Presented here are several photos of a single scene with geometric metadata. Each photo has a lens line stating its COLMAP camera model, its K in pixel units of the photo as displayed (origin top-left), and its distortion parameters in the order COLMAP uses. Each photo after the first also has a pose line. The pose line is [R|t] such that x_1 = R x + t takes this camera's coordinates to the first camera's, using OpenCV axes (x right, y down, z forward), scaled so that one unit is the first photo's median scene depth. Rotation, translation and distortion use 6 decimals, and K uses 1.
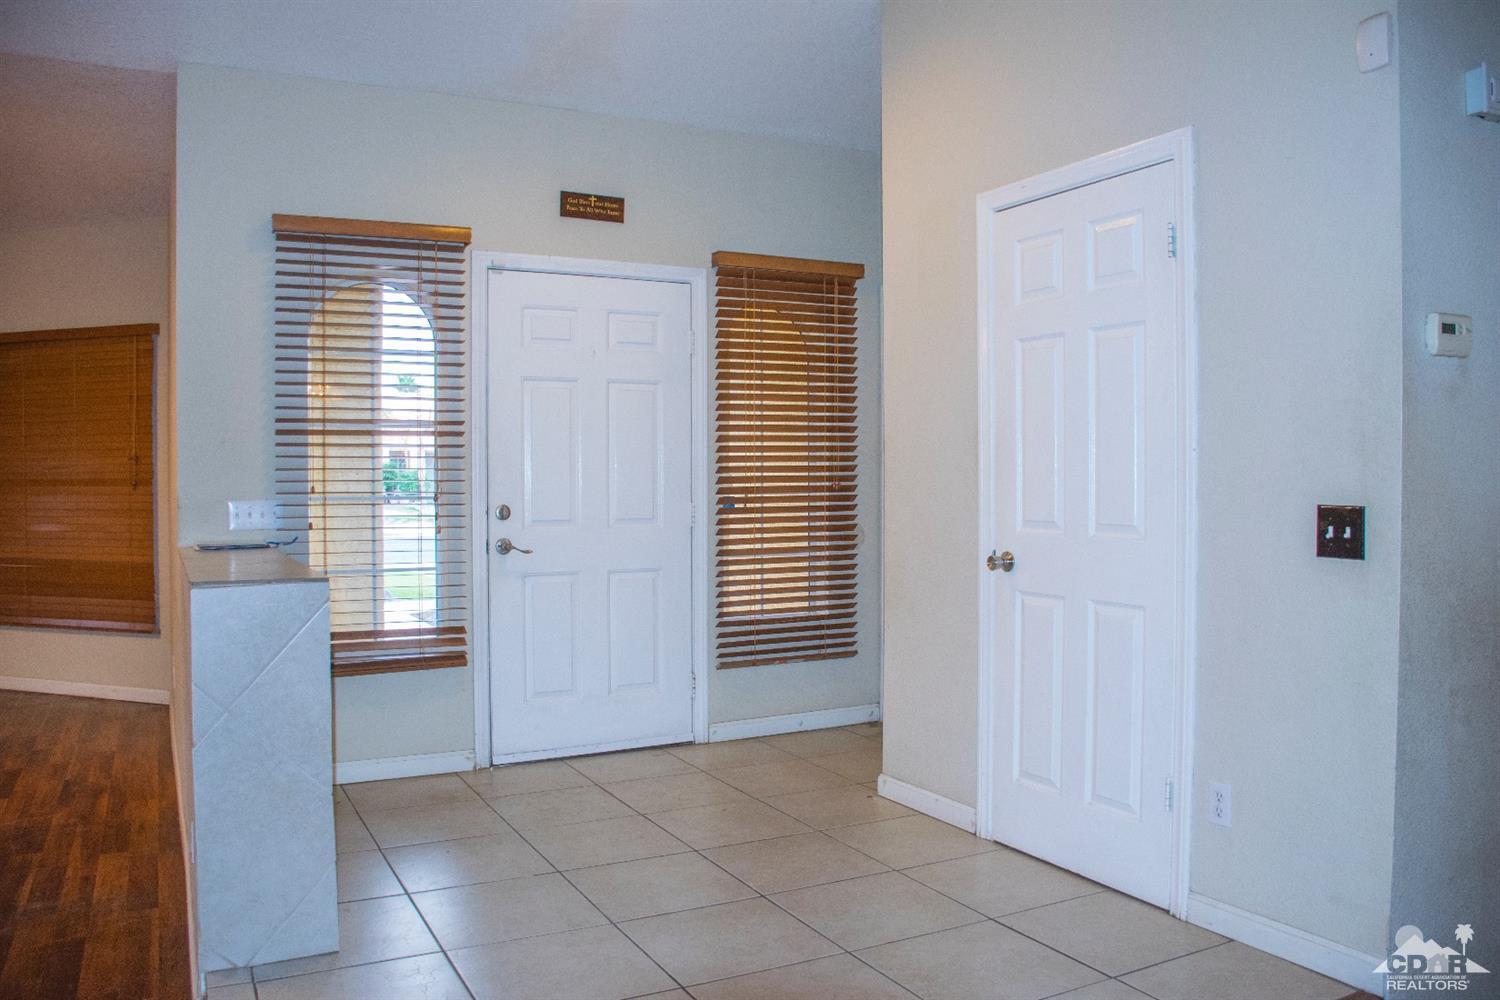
lens RADIAL K [[1177.8, 0, 750.0], [0, 1177.8, 500.0], [0, 0, 1]] dist [-0.158817, 0.114742]
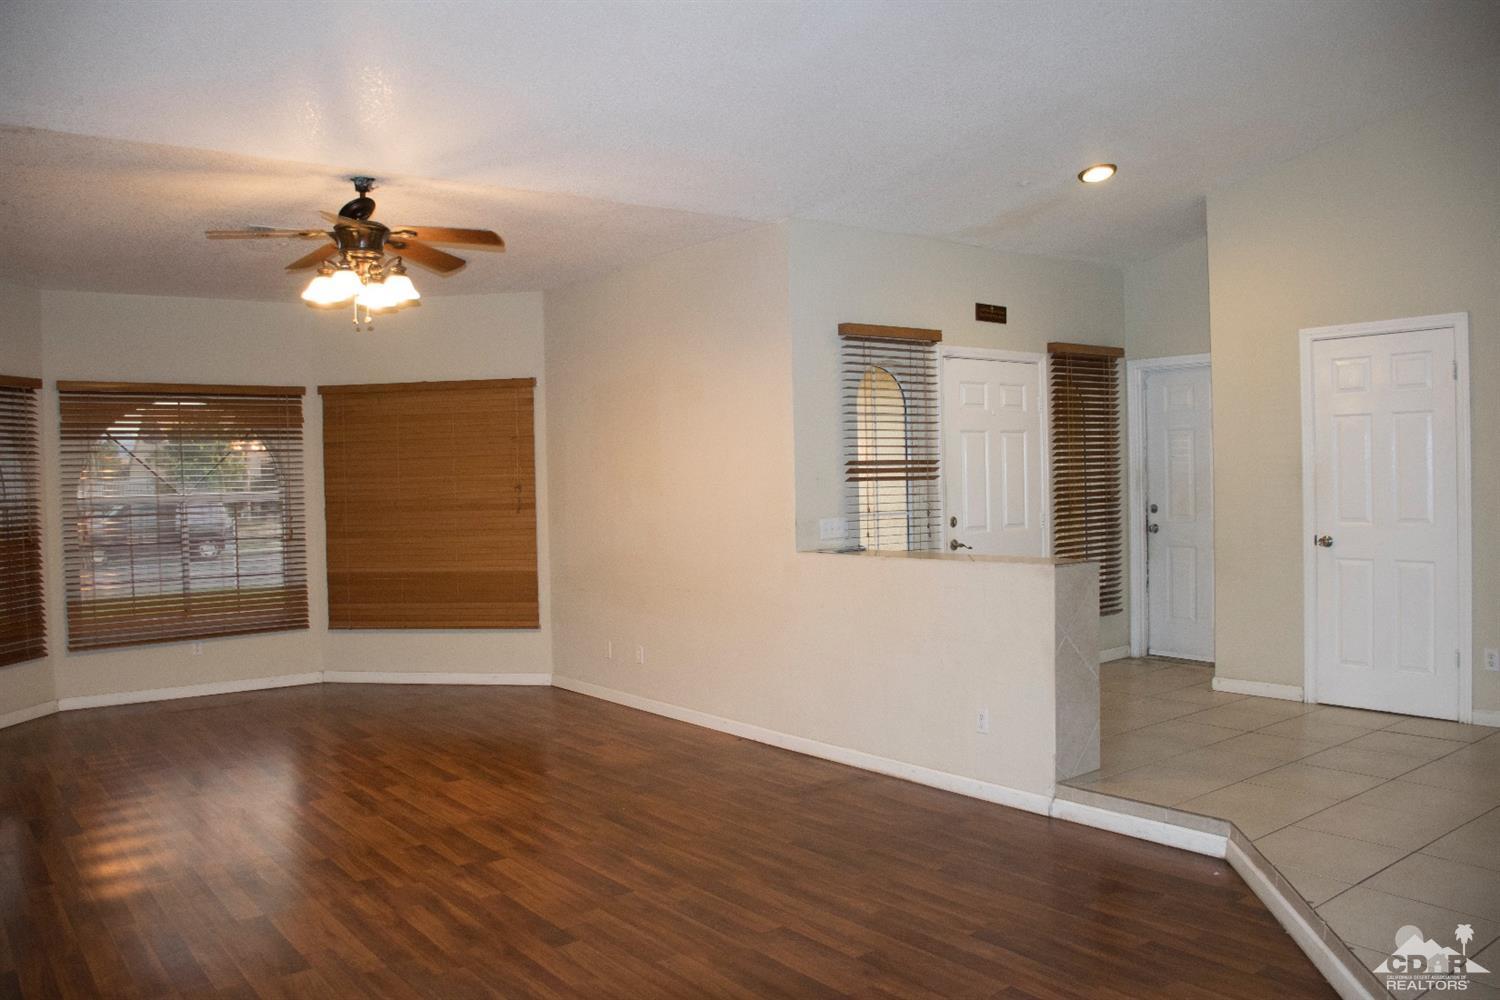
lens RADIAL K [[1177.8, 0, 750.0], [0, 1177.8, 500.0], [0, 0, 1]] dist [-0.158817, 0.114742]
pose [[0.985628, -0.021747, 0.167526, -0.724845], [0.022389, 0.999747, -0.001948, -0.020227], [-0.167441, 0.005670, 0.985866, -0.426125]]
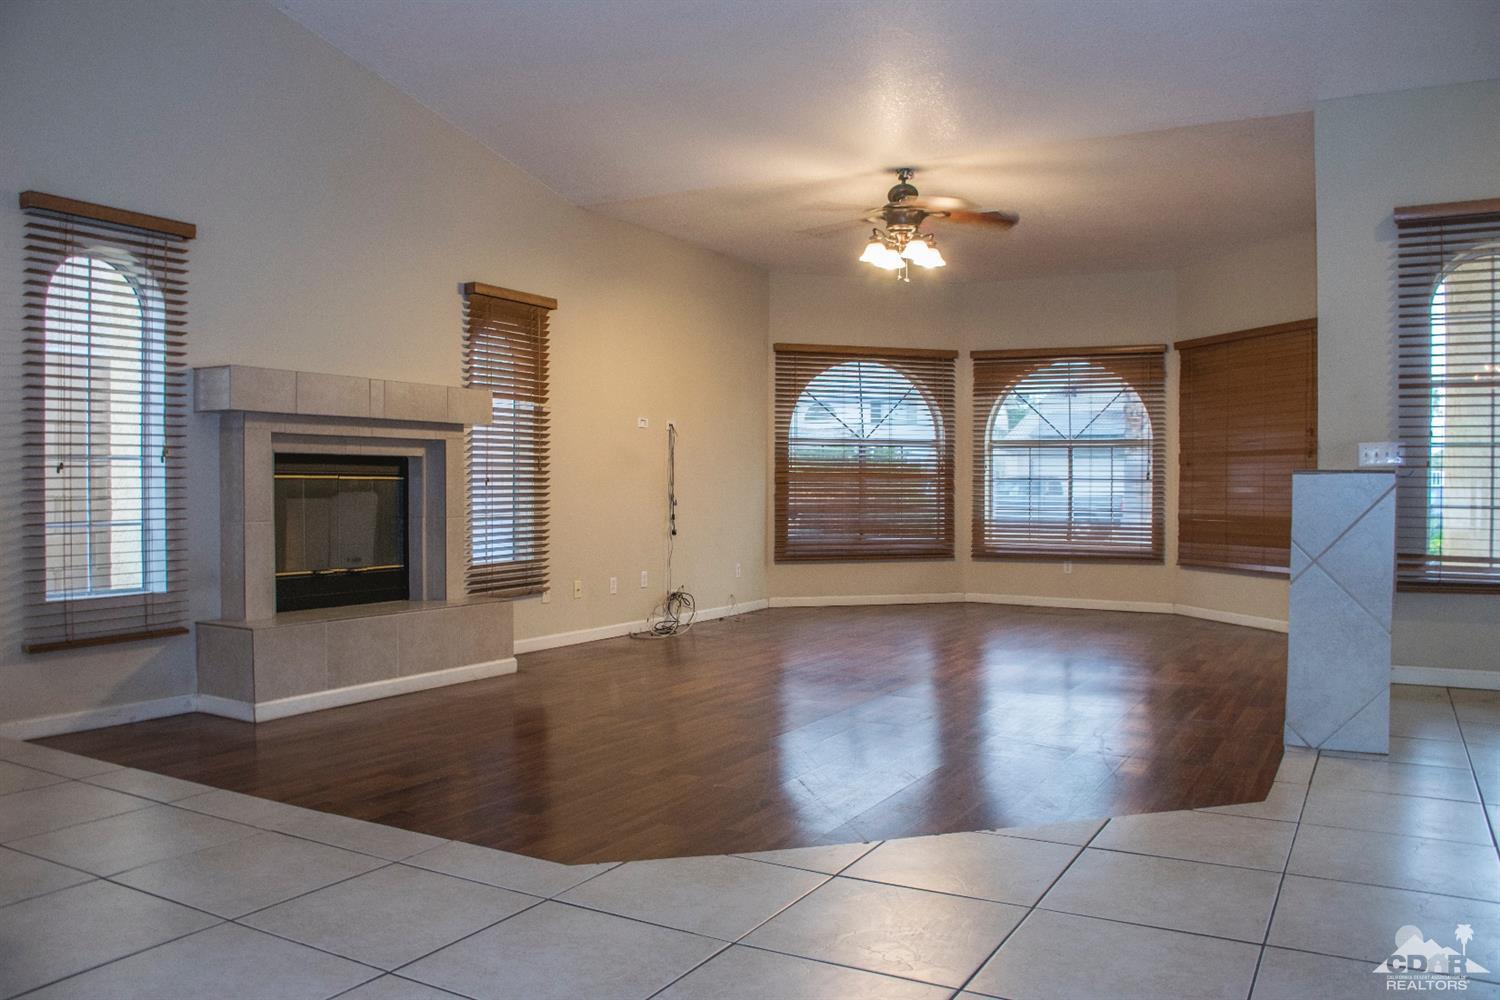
lens RADIAL K [[1177.8, 0, 750.0], [0, 1177.8, 500.0], [0, 0, 1]] dist [-0.158817, 0.114742]
pose [[0.547974, 0.015469, -0.836353, 0.195347], [-0.024800, 0.999690, 0.002241, 0.069018], [0.836128, 0.019514, 0.548187, -0.209105]]
